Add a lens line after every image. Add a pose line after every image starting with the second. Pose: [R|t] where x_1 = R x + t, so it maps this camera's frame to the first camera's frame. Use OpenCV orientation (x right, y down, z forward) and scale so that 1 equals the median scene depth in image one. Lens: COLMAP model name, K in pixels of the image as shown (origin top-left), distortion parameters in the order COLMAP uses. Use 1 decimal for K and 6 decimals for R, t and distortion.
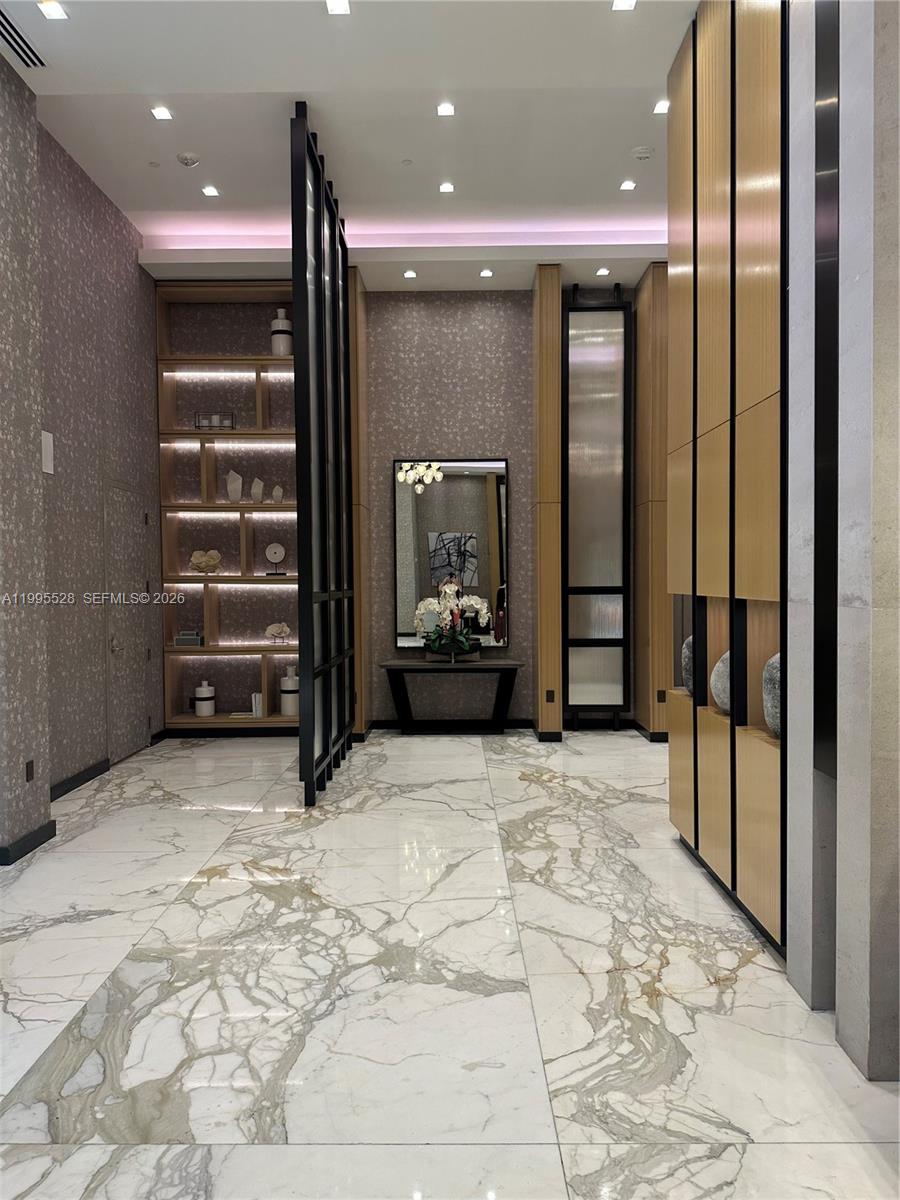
lens RADIAL K [[825.9, 0, 445.5], [0, 825.9, 592.8], [0, 0, 1]] dist [0.002936, -0.027972]
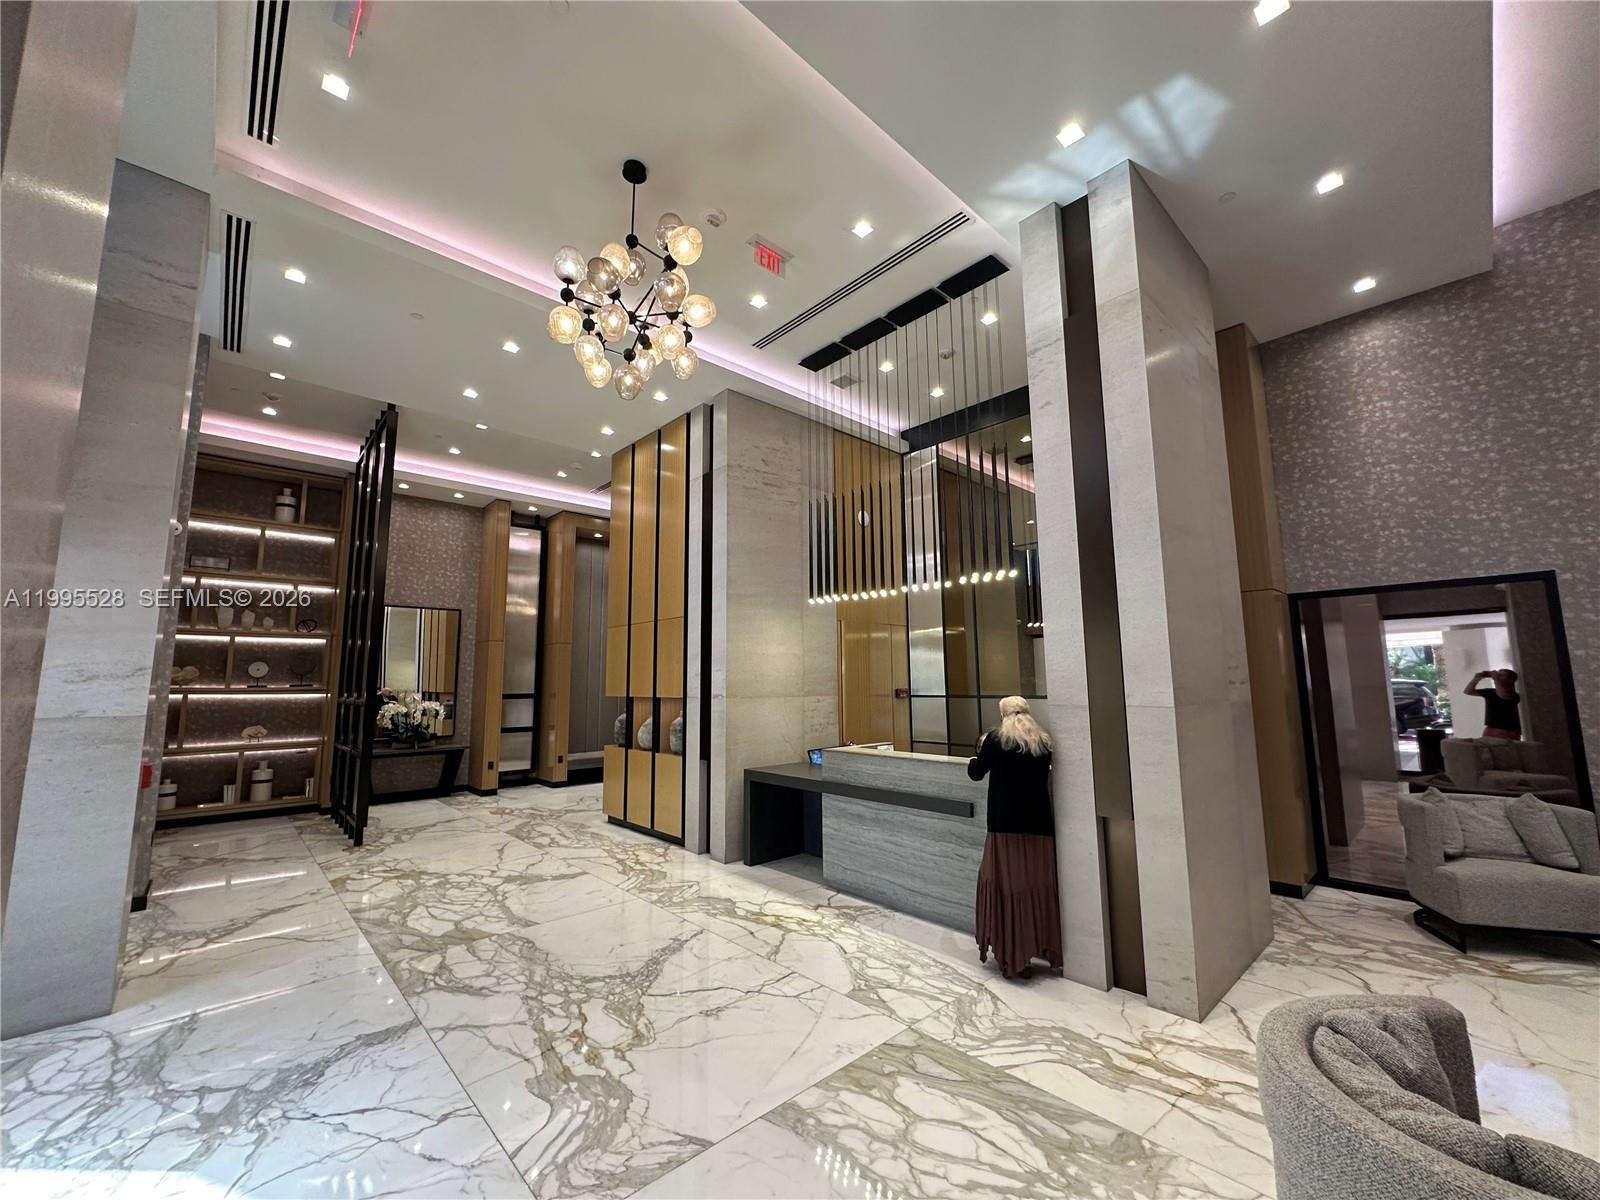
lens RADIAL K [[637.4, 0, 800.0], [0, 637.4, 600.0], [0, 0, 1]] dist [-0.002462, 0.000497]
pose [[0.717806, 0.096139, 0.689574, -0.684243], [0.014752, 0.988098, -0.153115, 0.018431], [-0.696087, 0.120079, 0.707844, -0.648998]]
